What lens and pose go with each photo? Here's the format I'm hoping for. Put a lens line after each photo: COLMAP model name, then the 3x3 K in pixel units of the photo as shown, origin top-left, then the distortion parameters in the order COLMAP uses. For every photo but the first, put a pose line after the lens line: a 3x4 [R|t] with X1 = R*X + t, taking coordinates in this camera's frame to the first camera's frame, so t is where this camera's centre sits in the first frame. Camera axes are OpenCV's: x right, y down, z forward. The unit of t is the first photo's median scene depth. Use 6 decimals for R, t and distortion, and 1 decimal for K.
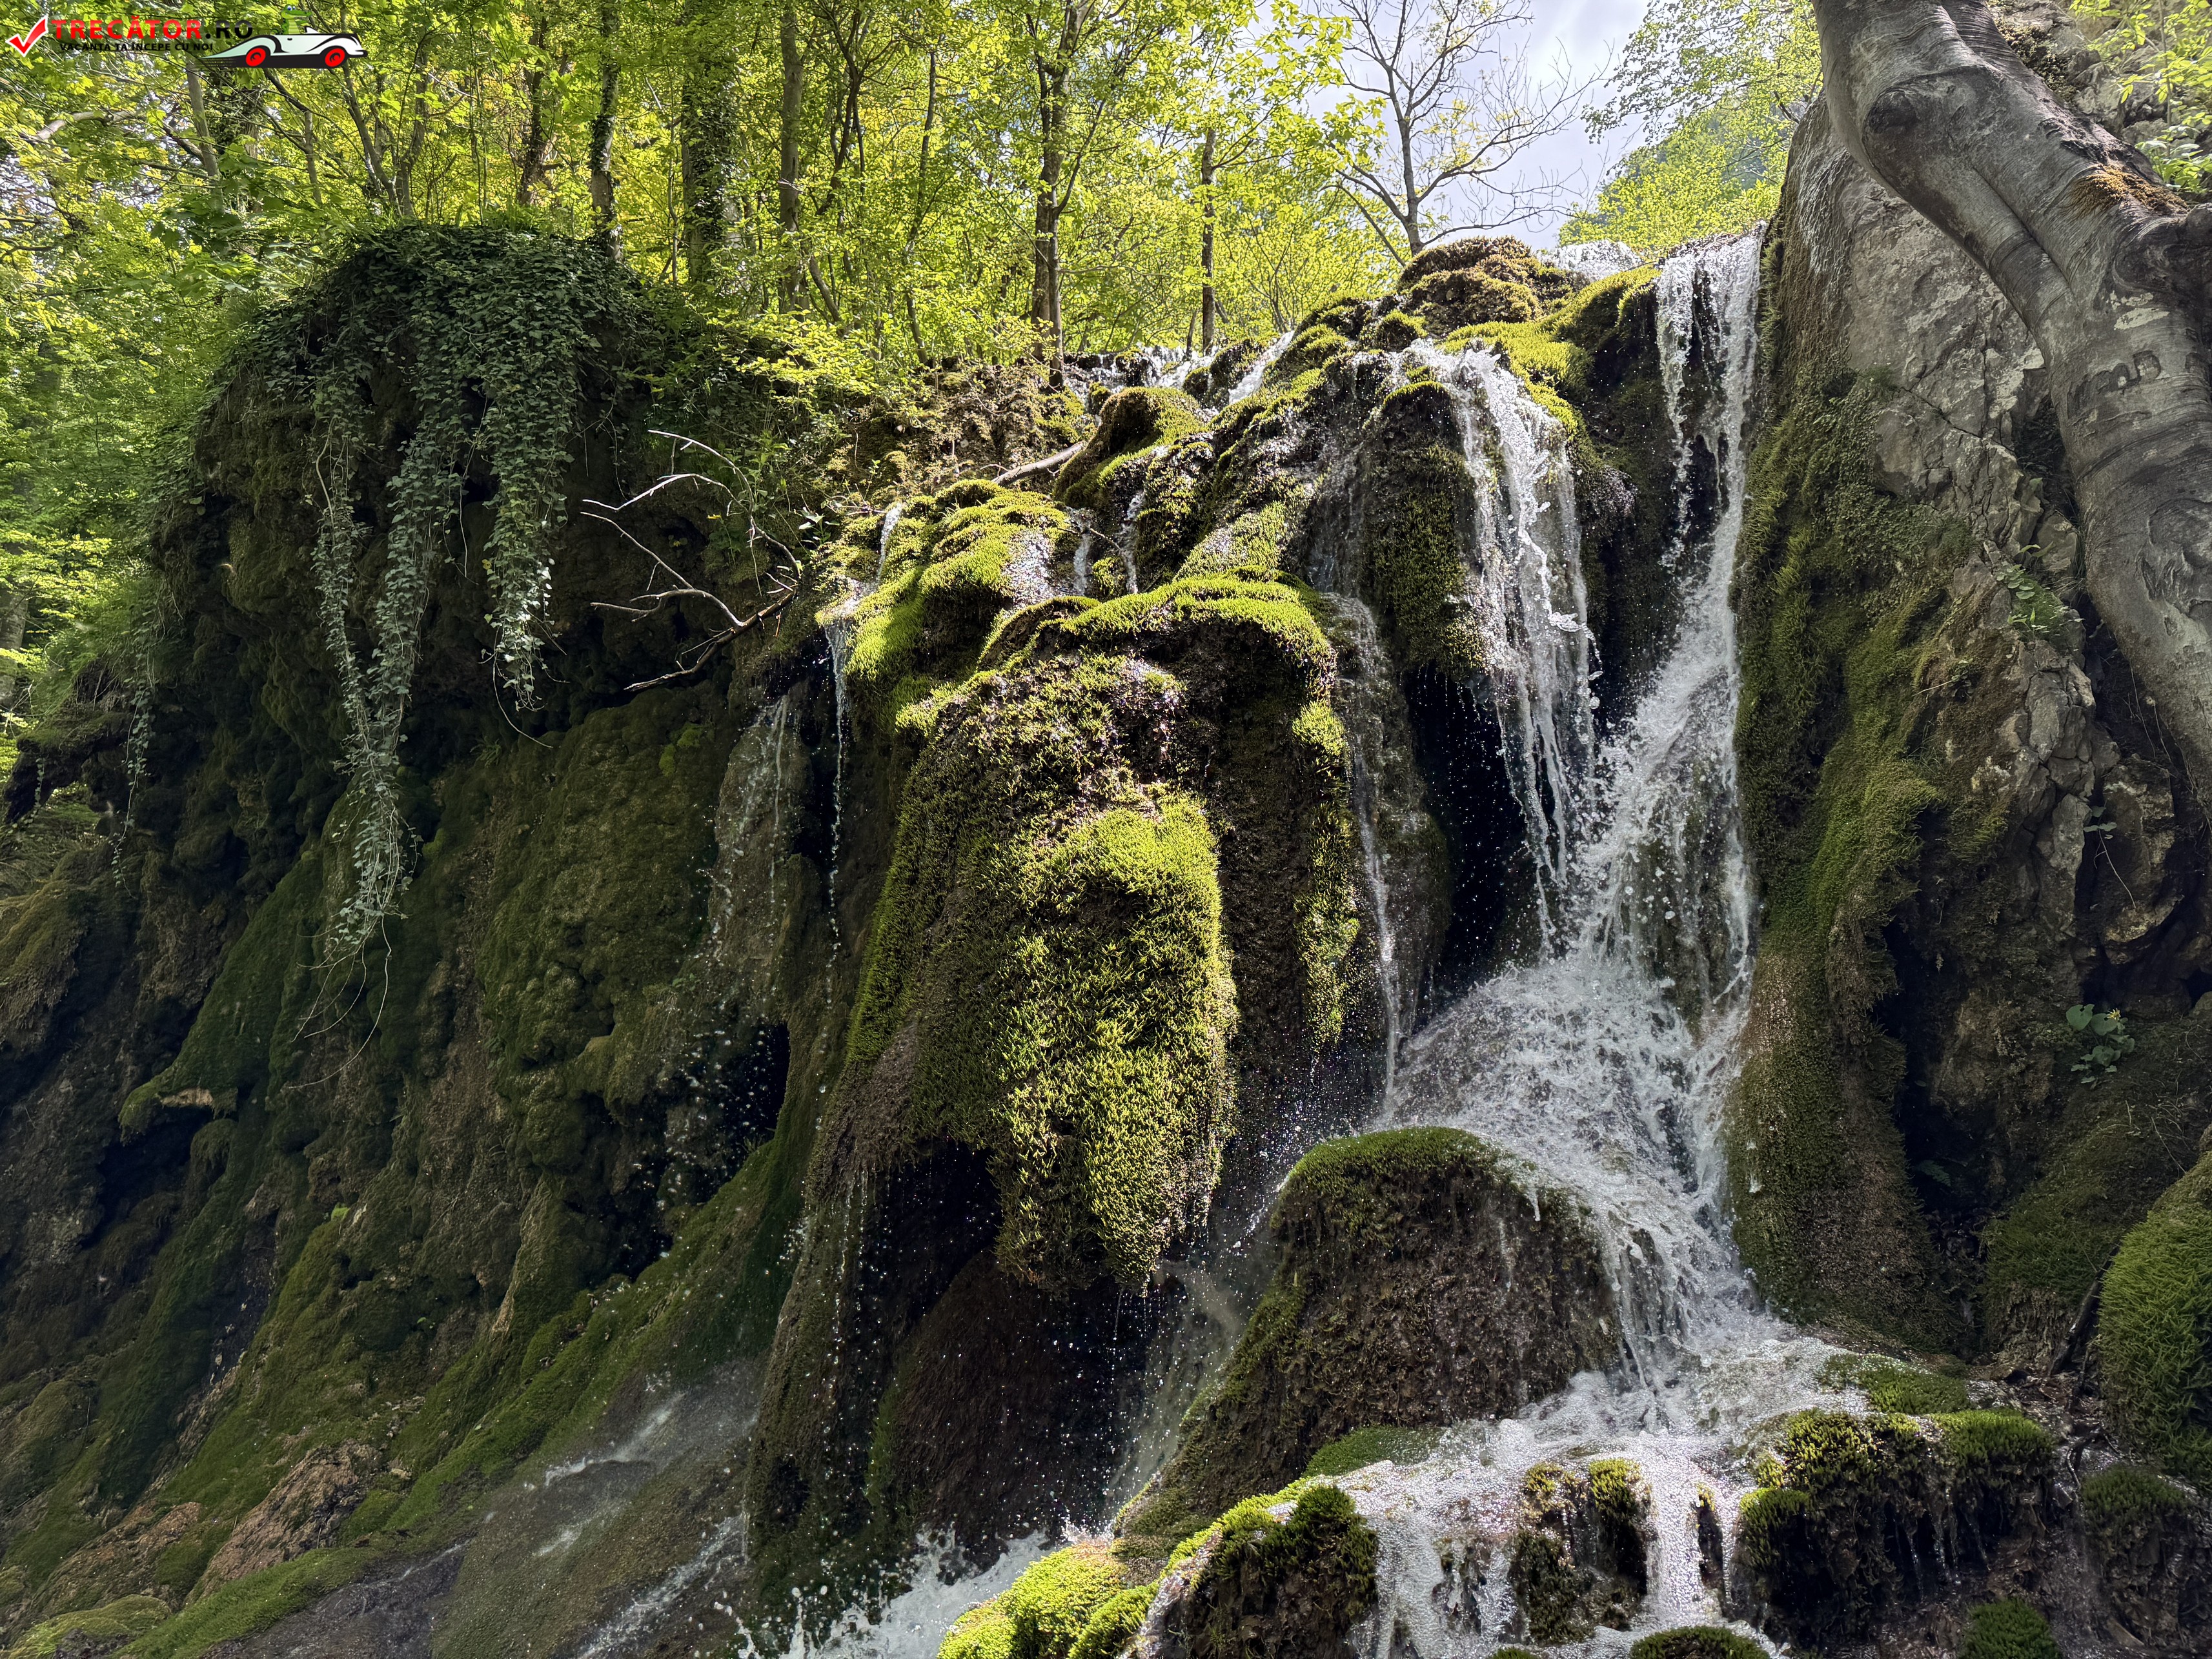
lens RADIAL K [[1555.7, 0, 1093.6], [0, 1555.7, 825.0], [0, 0, 1]] dist [0.100767, -0.149676]
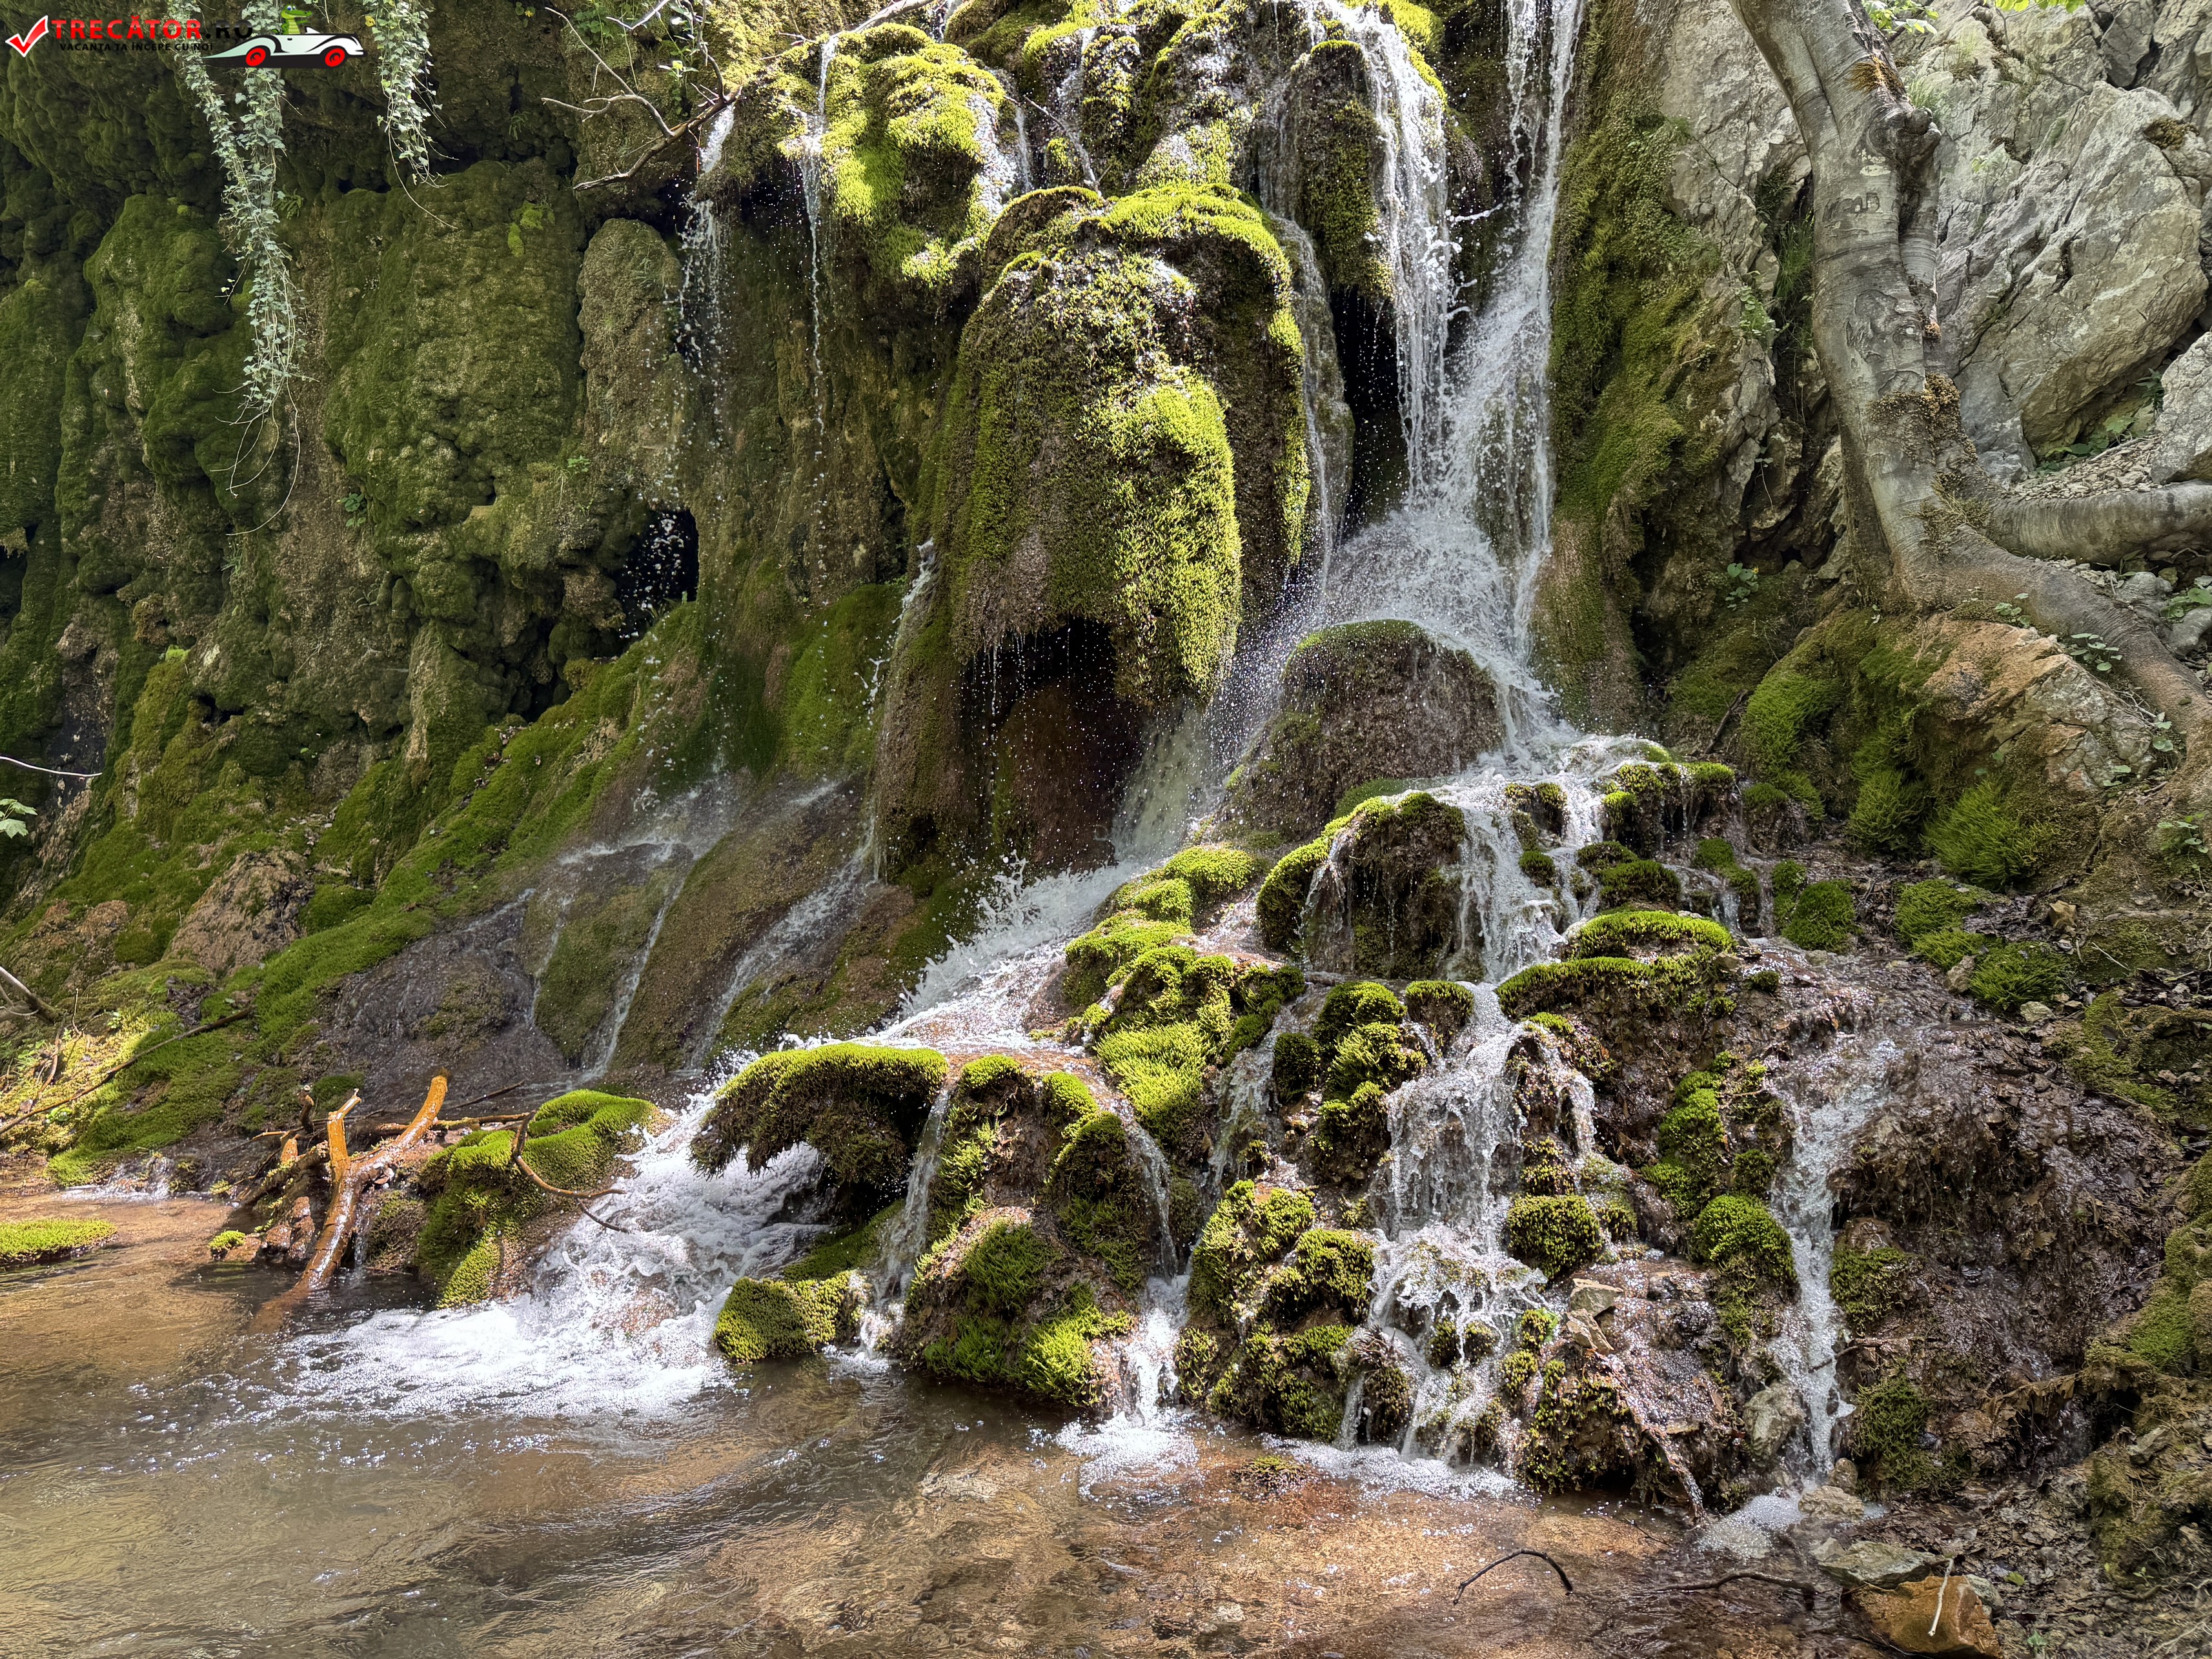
lens RADIAL K [[1531.1, 0, 1096.7], [0, 1531.1, 836.7], [0, 0, 1]] dist [0.150266, -0.262720]
pose [[0.947890, -0.000963, 0.318596, -0.457527], [-0.101574, 0.946900, 0.305064, -0.042686], [-0.301972, -0.321528, 0.897459, -0.337635]]
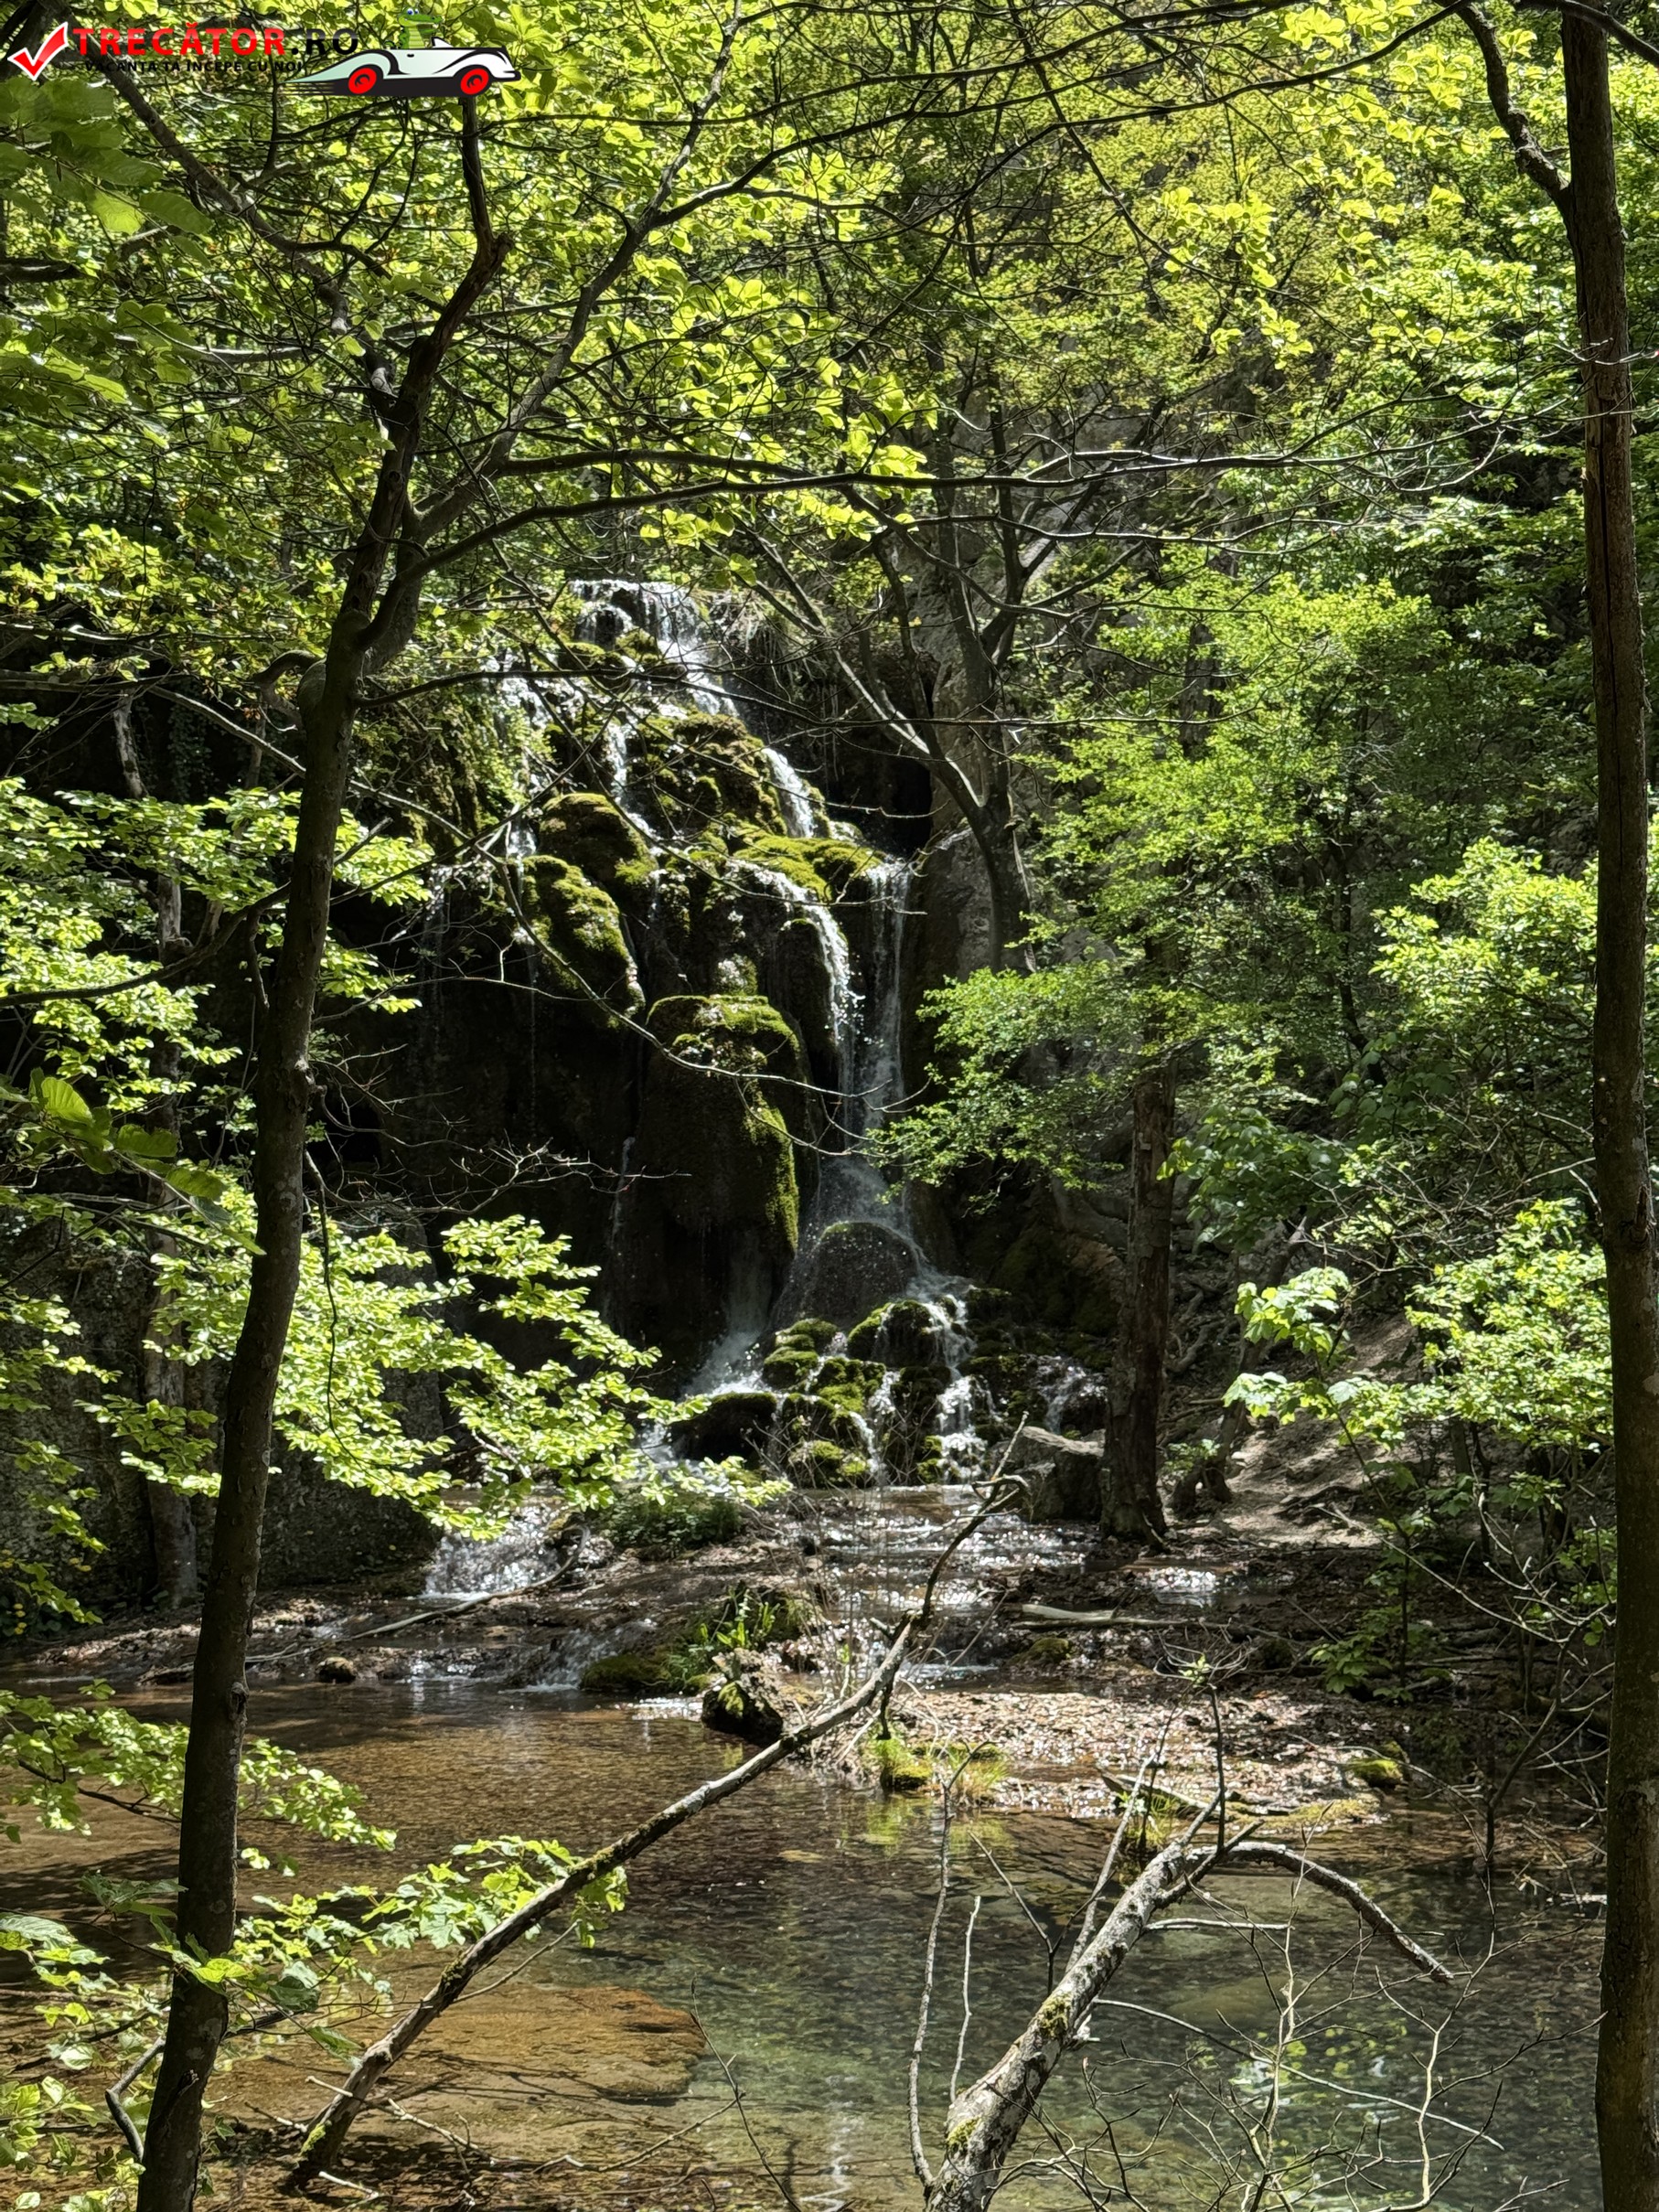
lens RADIAL K [[3108.5, 0, 828.7], [0, 3108.5, 1101.4], [0, 0, 1]] dist [0.077674, -0.015963]
pose [[0.706162, 0.057270, 0.705731, -3.929771], [-0.231748, 0.960518, 0.153944, -0.928383], [-0.669050, -0.272260, 0.691553, -3.078536]]
